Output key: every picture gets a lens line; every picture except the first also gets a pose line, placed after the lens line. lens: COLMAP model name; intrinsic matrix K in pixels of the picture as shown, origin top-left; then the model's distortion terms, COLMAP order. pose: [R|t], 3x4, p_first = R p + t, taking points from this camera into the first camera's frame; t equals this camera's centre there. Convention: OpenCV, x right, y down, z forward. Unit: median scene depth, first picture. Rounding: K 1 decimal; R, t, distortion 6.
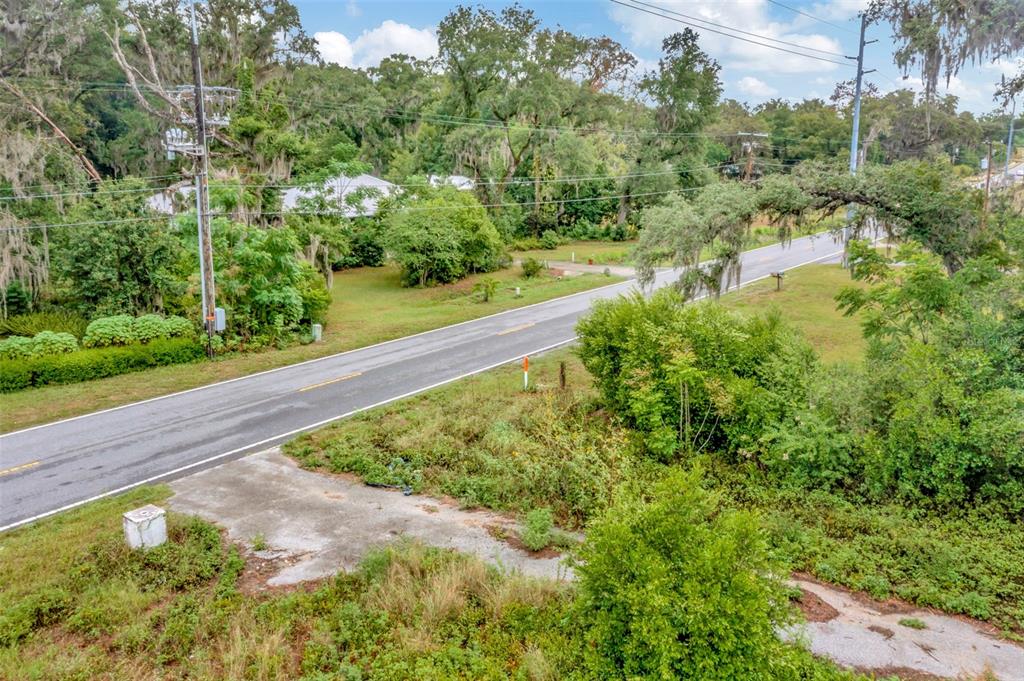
lens RADIAL K [[826.7, 0, 520.1], [0, 826.7, 294.8], [0, 0, 1]] dist [0.003815, 0.004573]
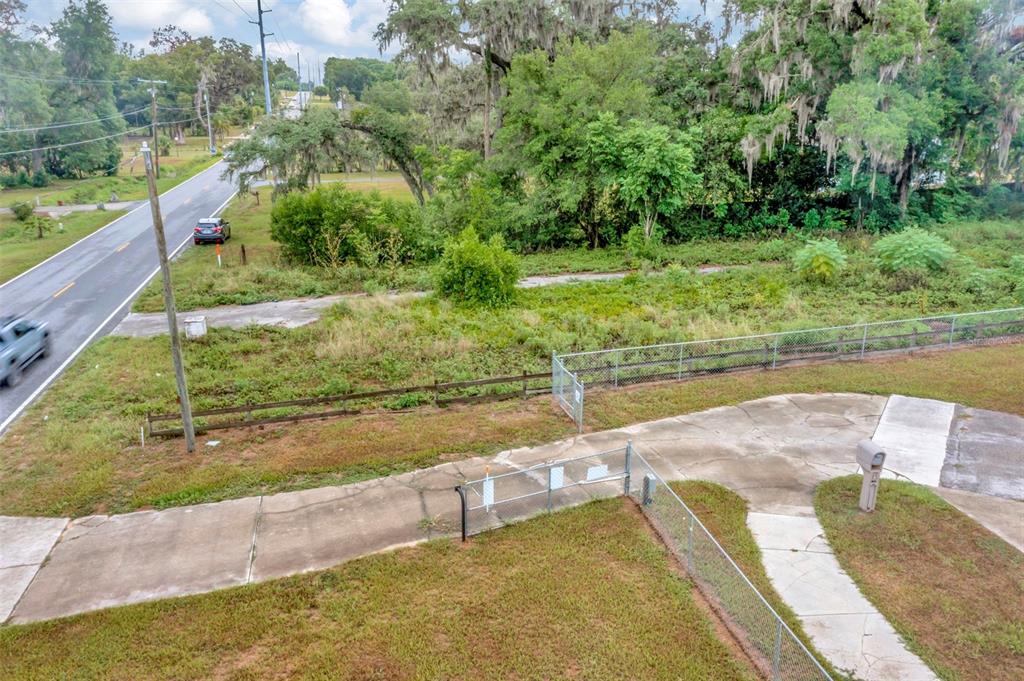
lens RADIAL K [[811.1, 0, 515.9], [0, 811.1, 341.0], [0, 0, 1]] dist [-0.000292, 0.012439]
pose [[0.672222, -0.222767, 0.706040, -0.559287], [0.132925, 0.974477, 0.180905, 0.041074], [-0.728319, -0.027758, 0.684676, -0.307772]]
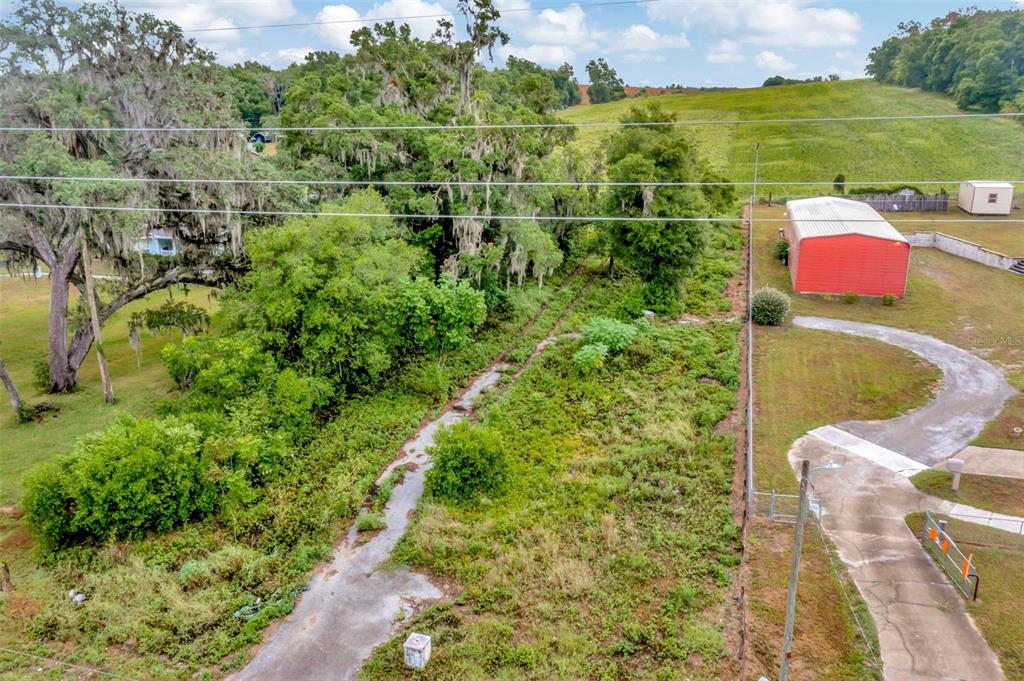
lens RADIAL K [[815.9, 0, 512.9], [0, 815.9, 333.7], [0, 0, 1]] dist [0.004987, -0.000779]
pose [[-0.325046, -0.277878, 0.903952, -0.765751], [0.169729, 0.923194, 0.344825, -0.326140], [-0.930343, 0.265511, -0.252917, 0.487965]]
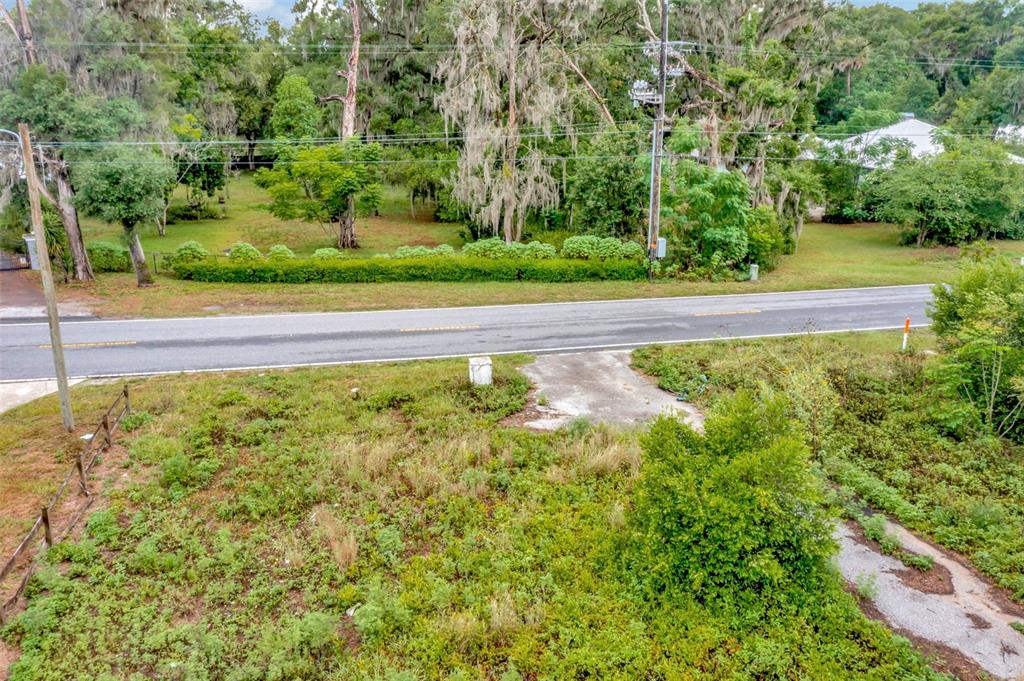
lens RADIAL K [[811.1, 0, 515.9], [0, 811.1, 341.0], [0, 0, 1]] dist [-0.000292, 0.012439]
pose [[0.751227, 0.181504, -0.634597, 0.215210], [-0.107374, 0.982246, 0.153829, 0.004357], [0.651251, -0.047422, 0.757379, -0.006467]]
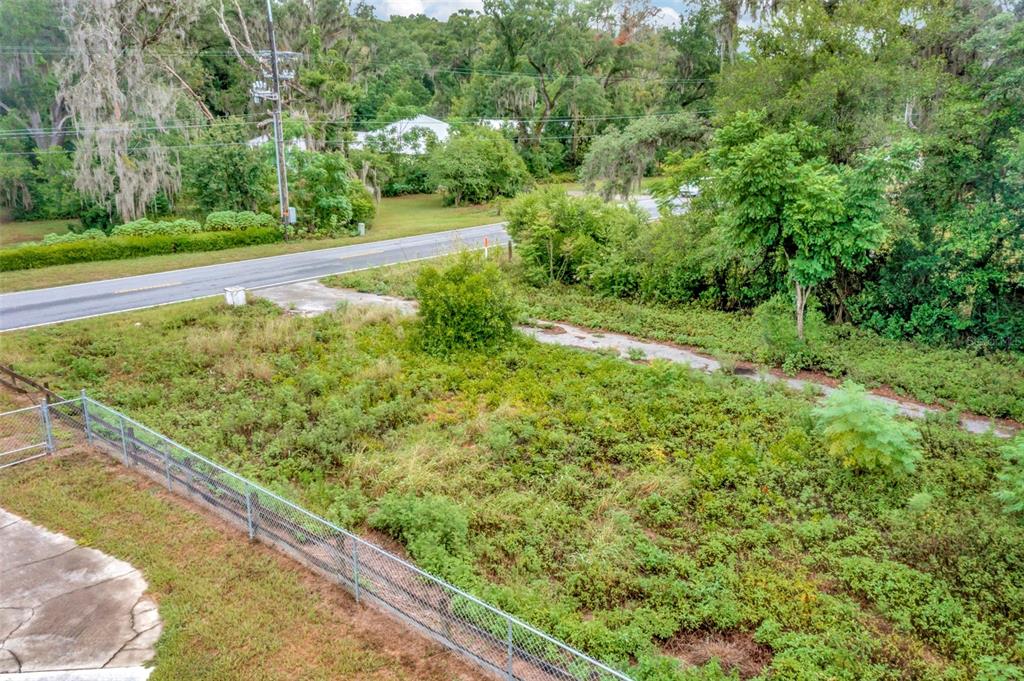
lens RADIAL K [[811.1, 0, 515.9], [0, 811.1, 341.0], [0, 0, 1]] dist [-0.000292, 0.012439]
pose [[0.991867, 0.028908, -0.123948, 0.198690], [-0.014072, 0.992802, 0.118940, 0.069098], [0.126495, -0.116228, 0.985135, -0.362623]]
